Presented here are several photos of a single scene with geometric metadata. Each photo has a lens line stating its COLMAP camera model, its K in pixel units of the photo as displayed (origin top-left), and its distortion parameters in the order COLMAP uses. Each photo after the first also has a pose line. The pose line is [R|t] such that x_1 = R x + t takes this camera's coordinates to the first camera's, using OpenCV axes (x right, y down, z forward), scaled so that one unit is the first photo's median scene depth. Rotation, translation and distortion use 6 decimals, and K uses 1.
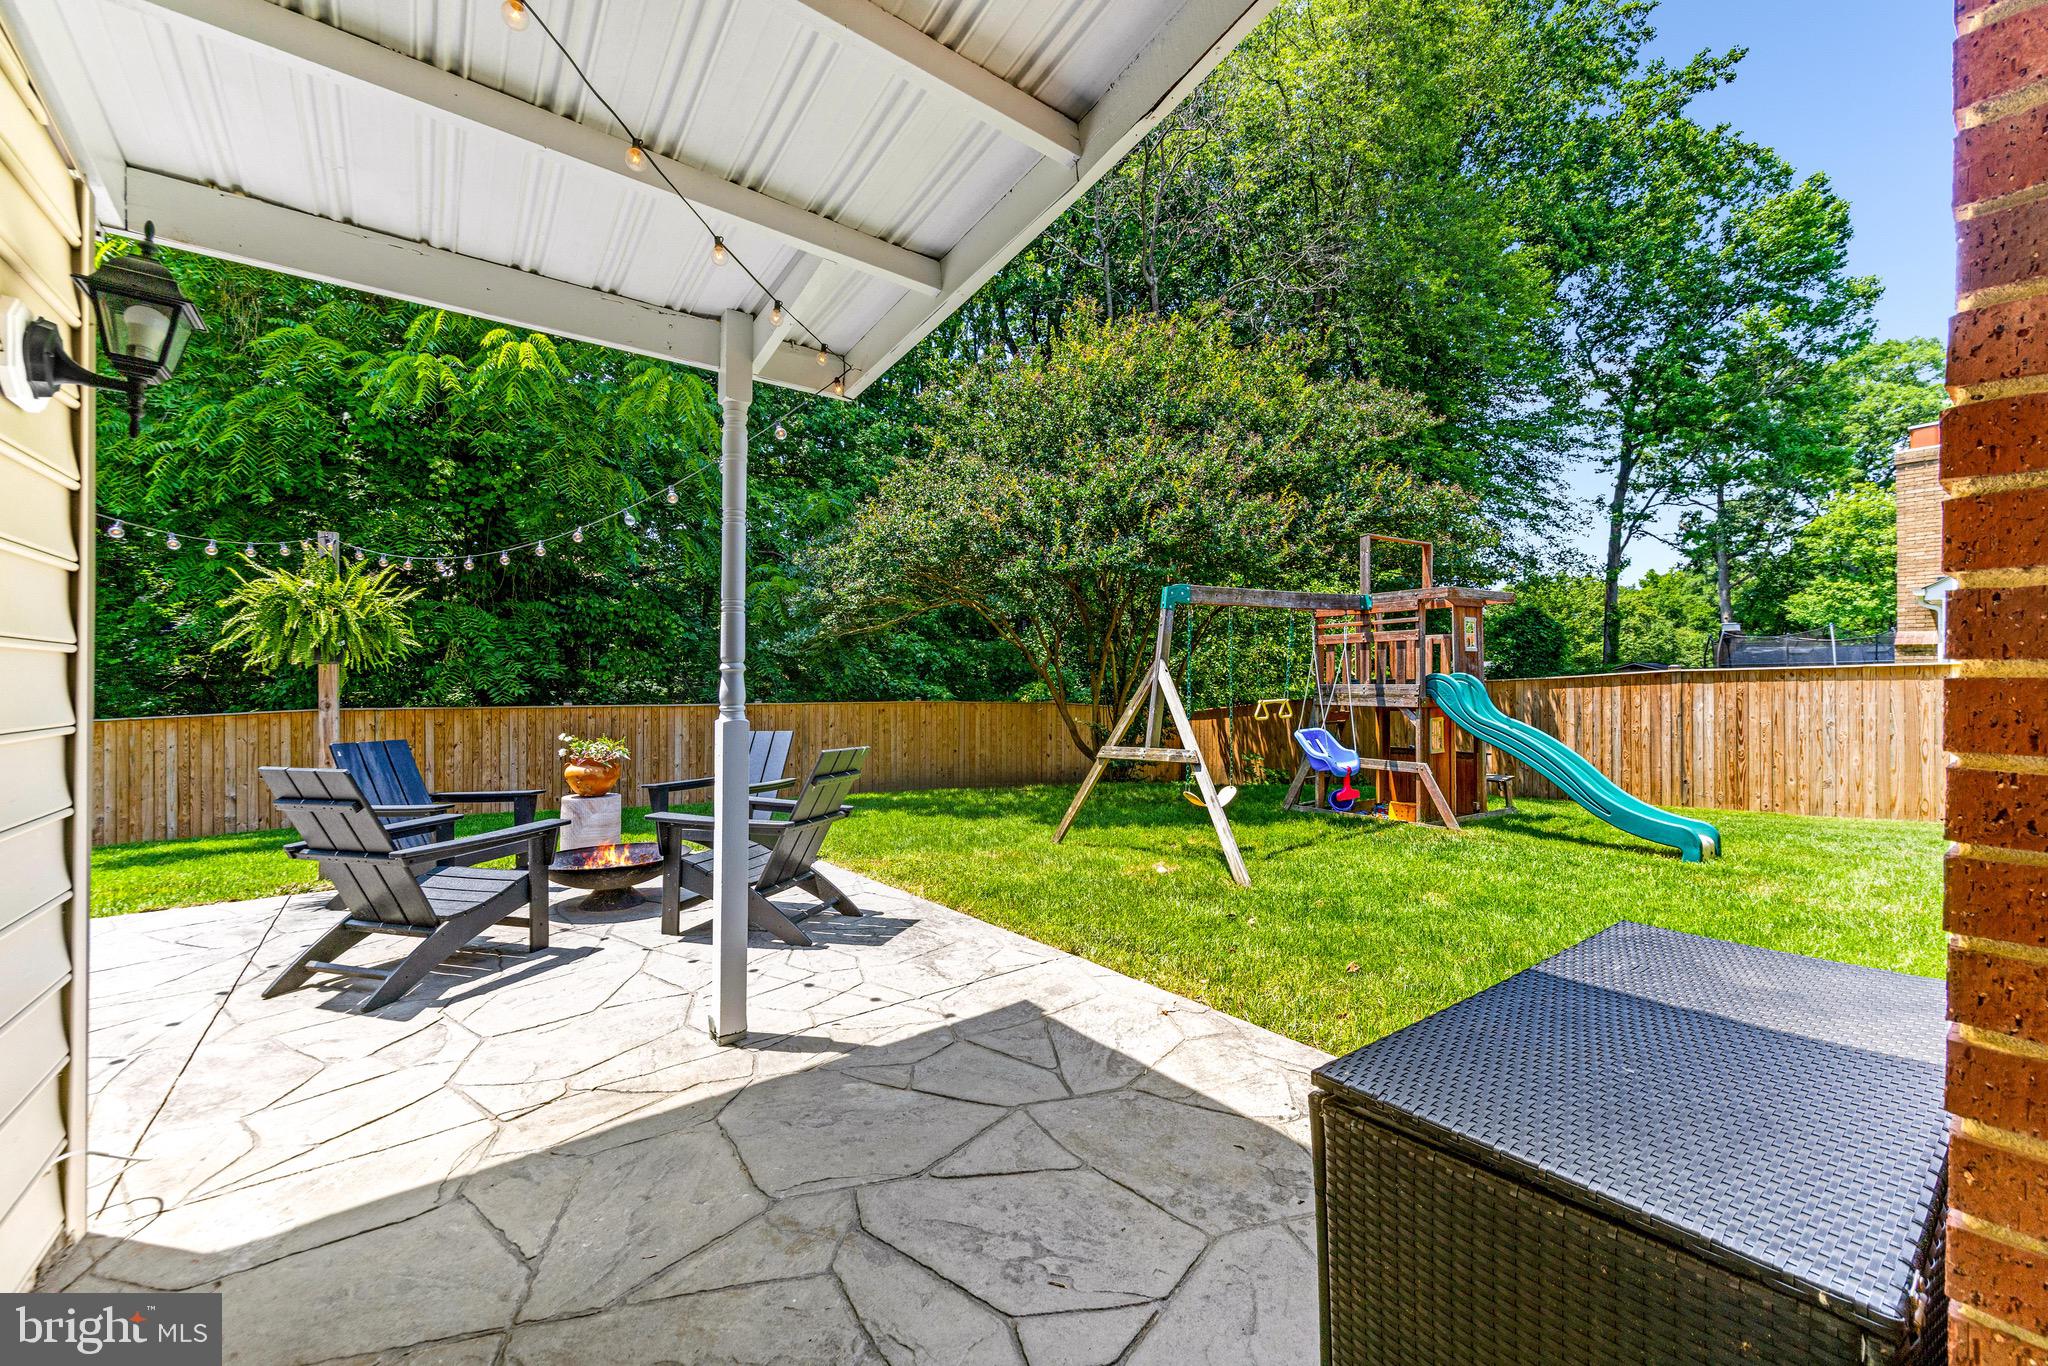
lens RADIAL K [[798.3, 0, 1017.1], [0, 798.3, 680.7], [0, 0, 1]] dist [-0.001586, -0.000117]
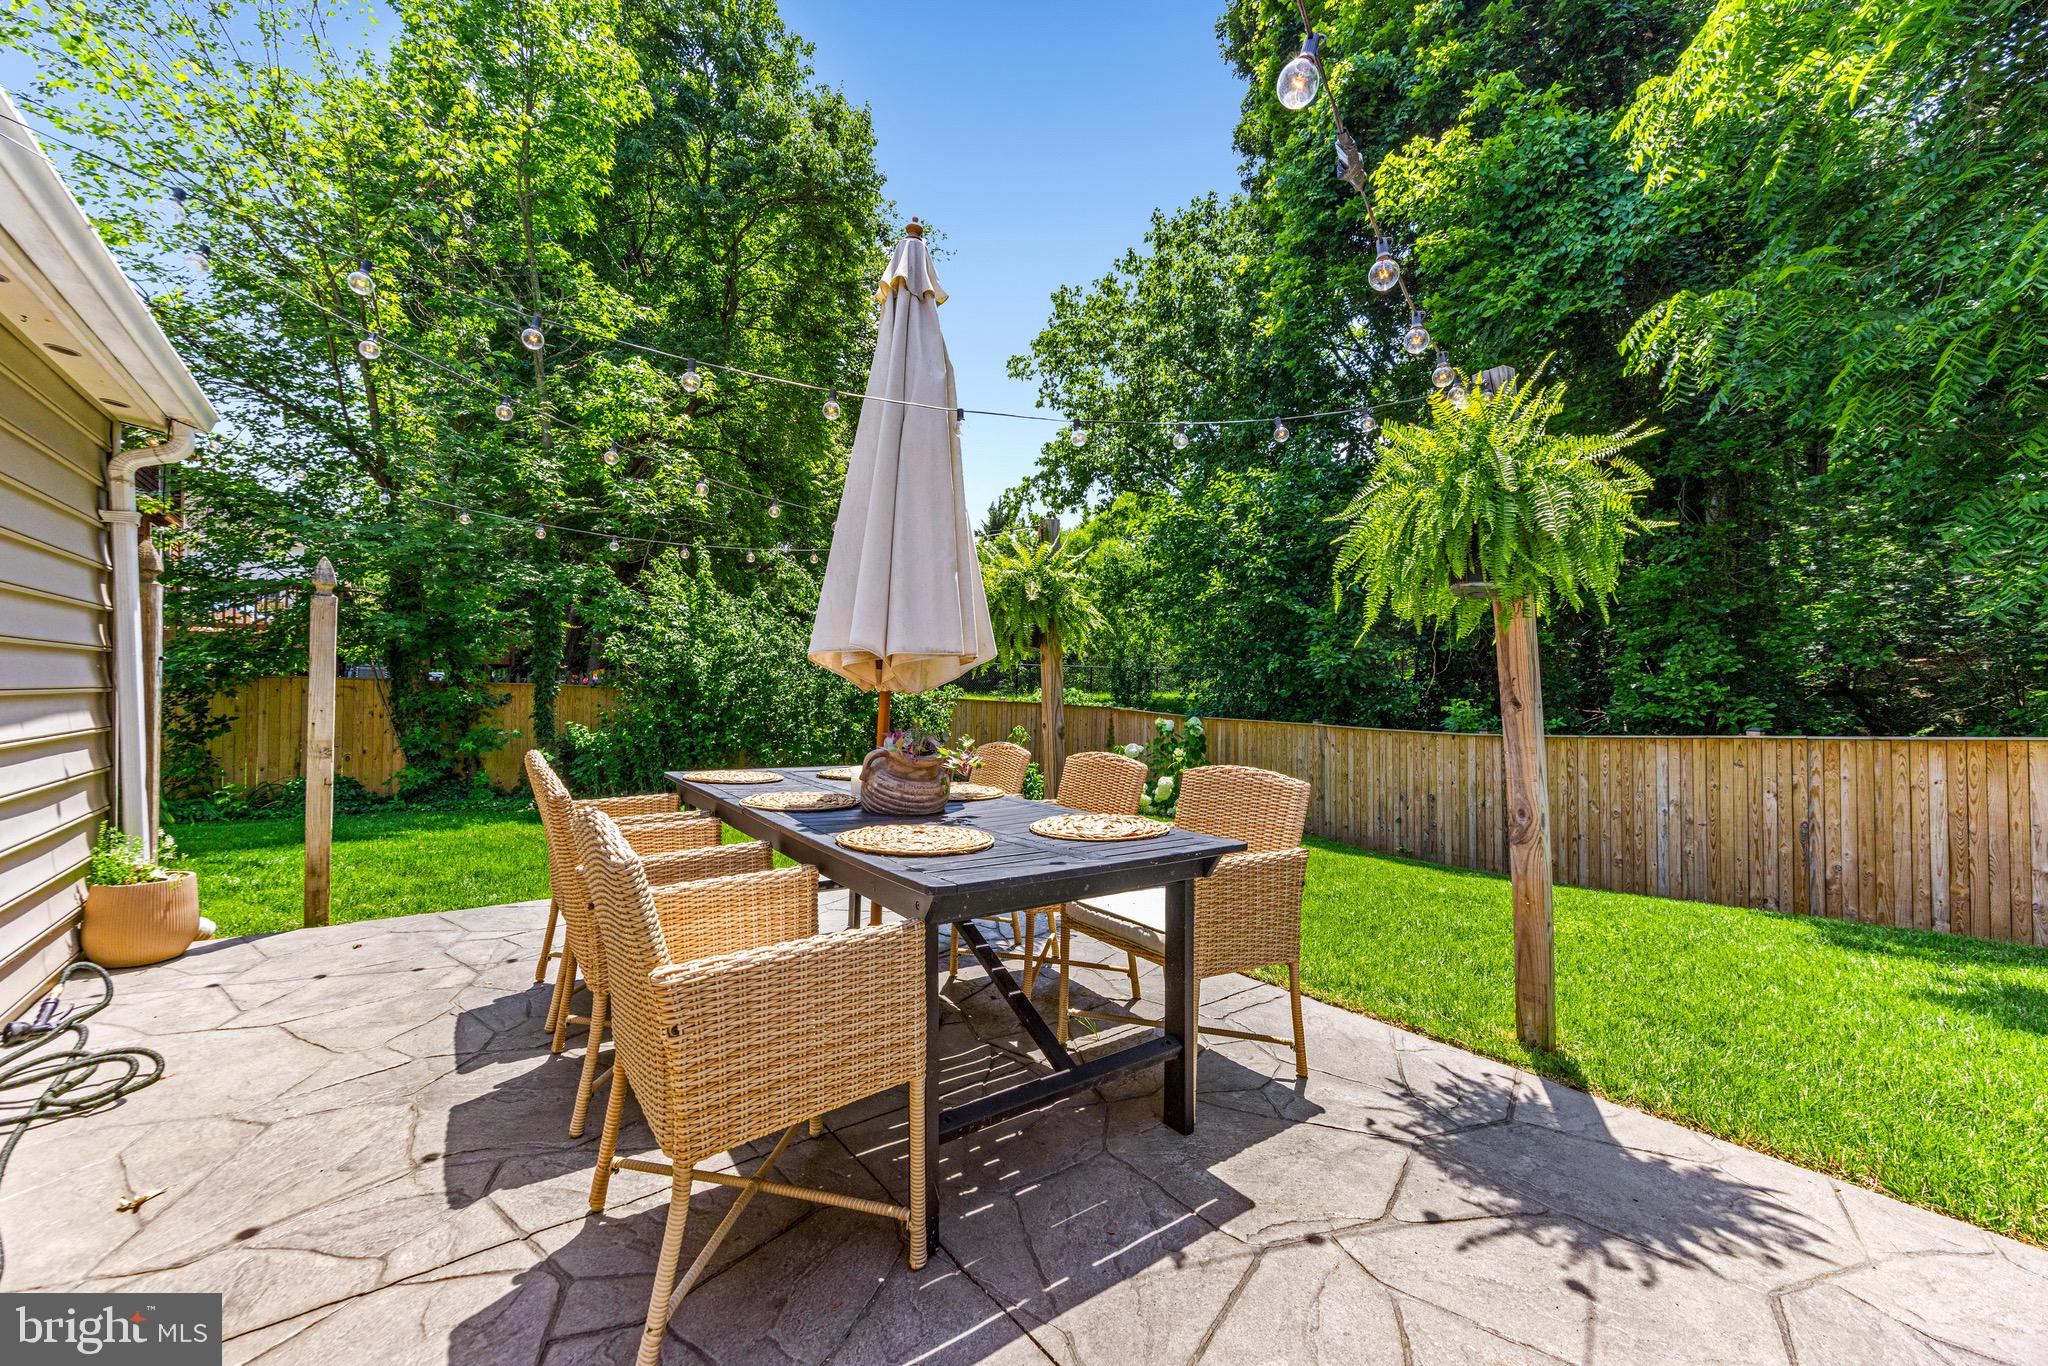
lens RADIAL K [[798.3, 0, 1017.6], [0, 798.3, 677.6], [0, 0, 1]] dist [-0.001586, -0.000117]
pose [[0.005968, -0.020685, -0.999768, -0.349015], [-0.002254, 0.999783, -0.020699, 0.007924], [0.999980, 0.002377, 0.005920, 0.186127]]
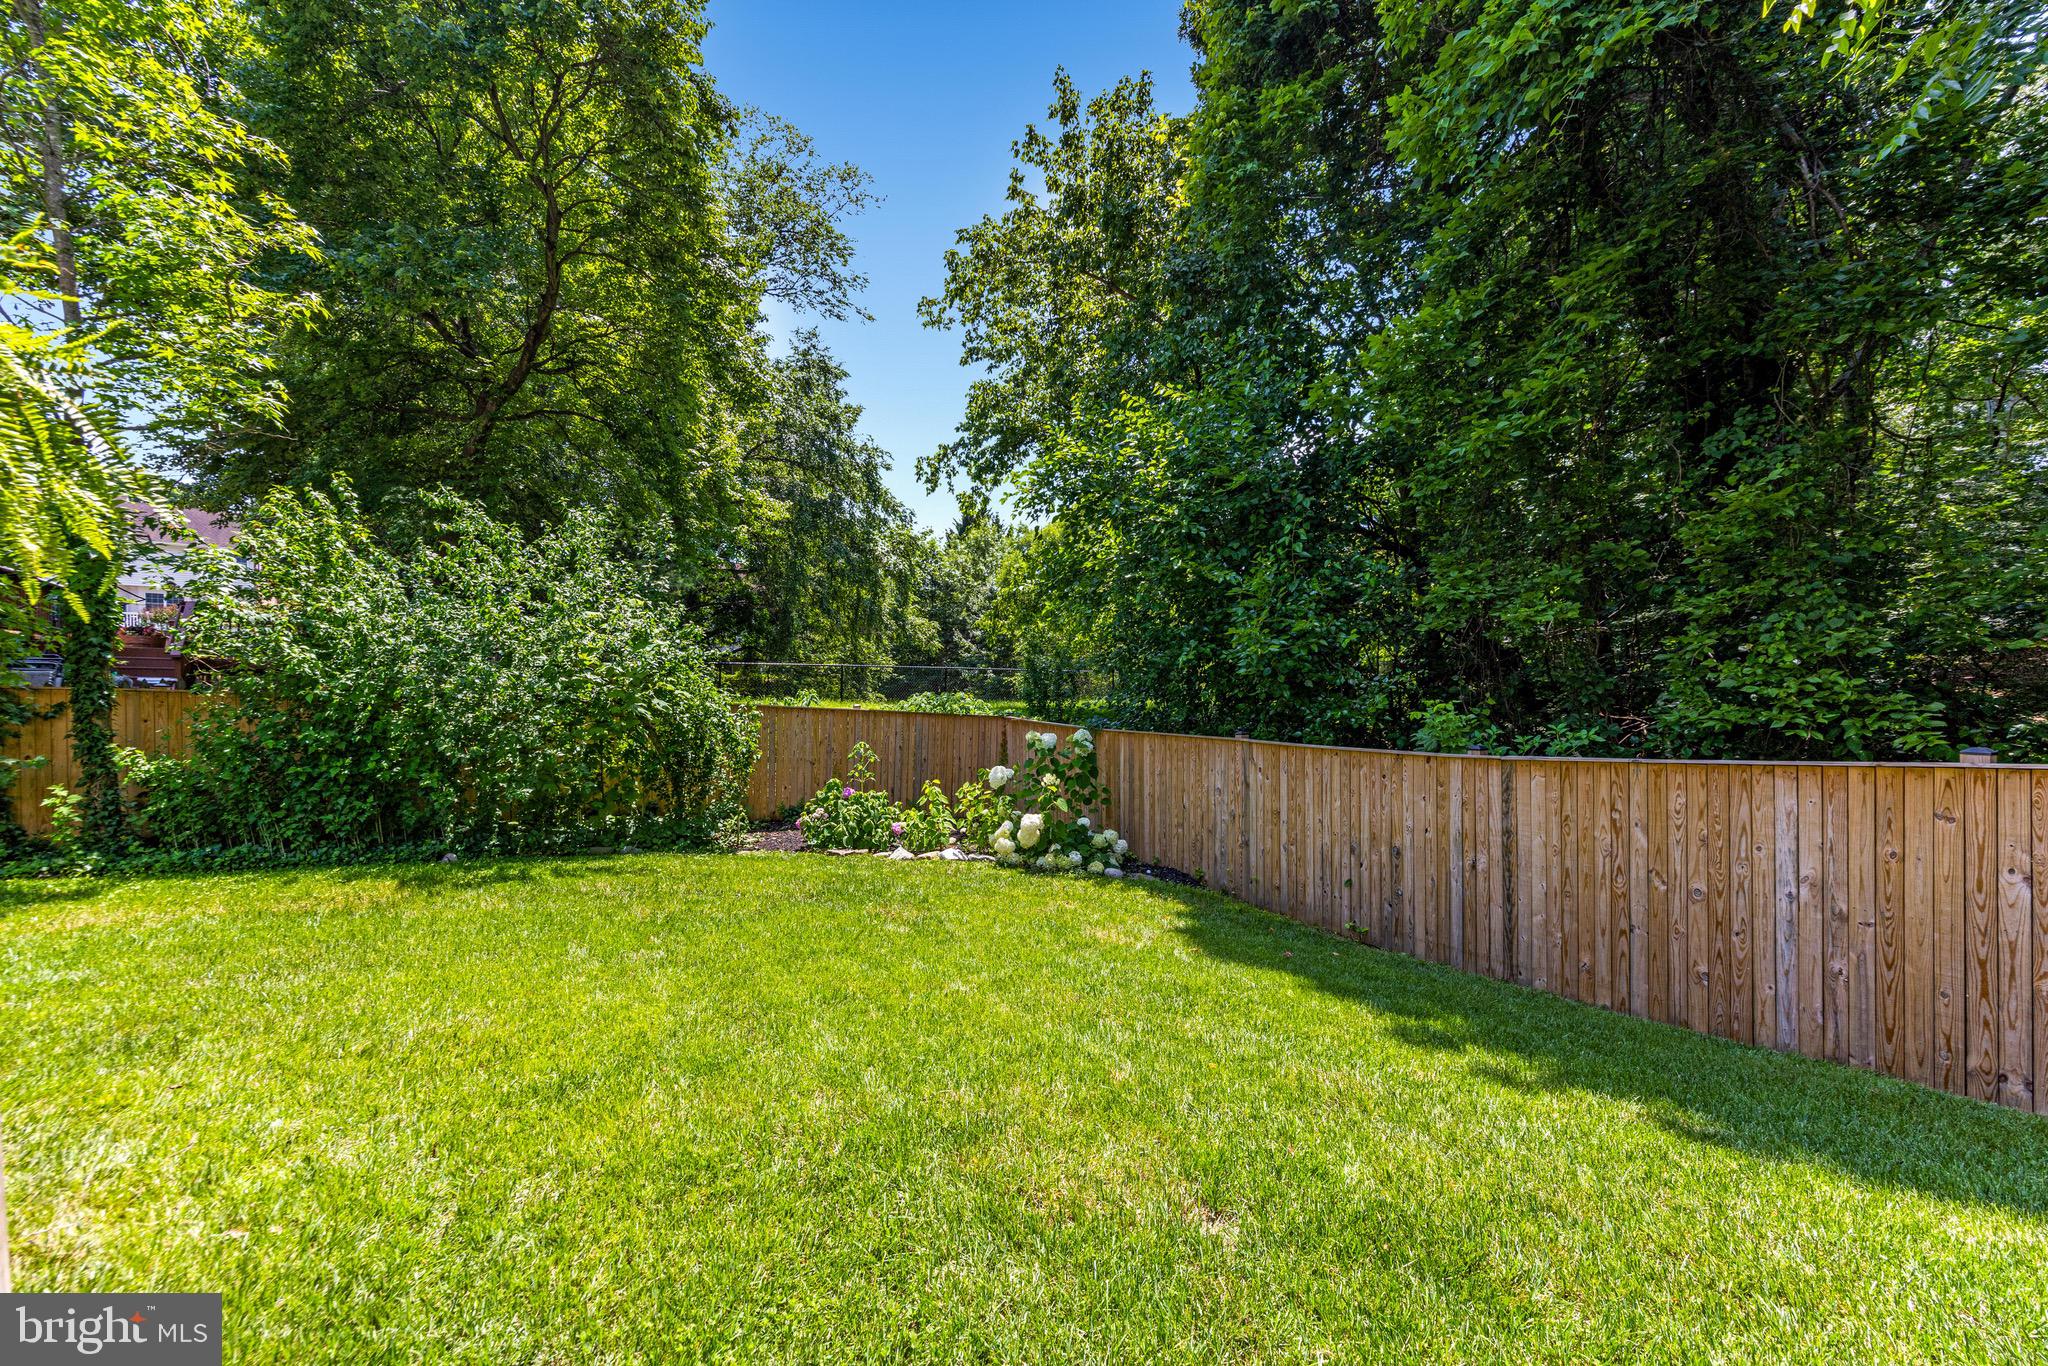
lens RADIAL K [[798.3, 0, 1023.2], [0, 798.3, 702.5], [0, 0, 1]] dist [-0.001586, -0.000117]
pose [[0.007332, -0.001631, -0.999972, -0.702338], [0.003792, 0.999992, -0.001603, 0.014227], [0.999966, -0.003780, 0.007338, 0.405054]]
